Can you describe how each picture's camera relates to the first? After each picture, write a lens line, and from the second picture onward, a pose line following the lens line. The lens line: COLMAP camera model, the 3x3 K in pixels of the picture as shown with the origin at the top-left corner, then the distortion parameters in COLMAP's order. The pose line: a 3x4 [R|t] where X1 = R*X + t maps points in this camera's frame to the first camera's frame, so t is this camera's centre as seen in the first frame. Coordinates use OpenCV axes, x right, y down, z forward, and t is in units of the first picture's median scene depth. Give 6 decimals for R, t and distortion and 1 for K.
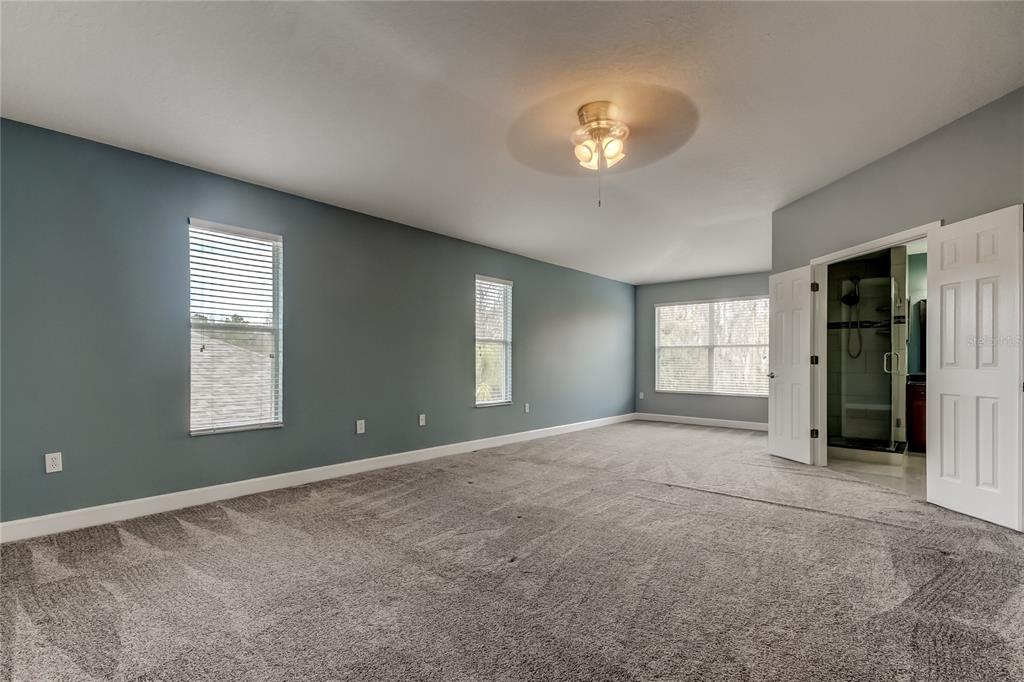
lens RADIAL K [[481.4, 0, 497.6], [0, 481.4, 355.1], [0, 0, 1]] dist [0.010009, 0.000413]
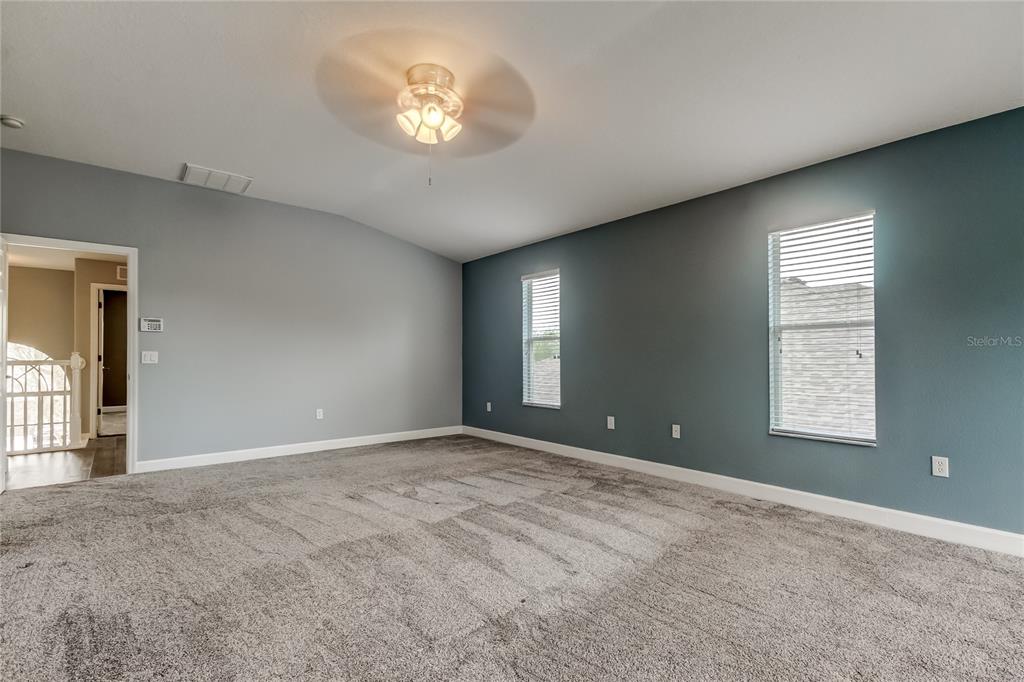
lens RADIAL K [[481.4, 0, 497.6], [0, 481.4, 355.1], [0, 0, 1]] dist [0.010009, 0.000413]
pose [[-0.140357, -0.013837, -0.990004, 0.923486], [0.001883, 0.999897, -0.014242, 0.014725], [0.990099, -0.003863, -0.140316, 1.023219]]
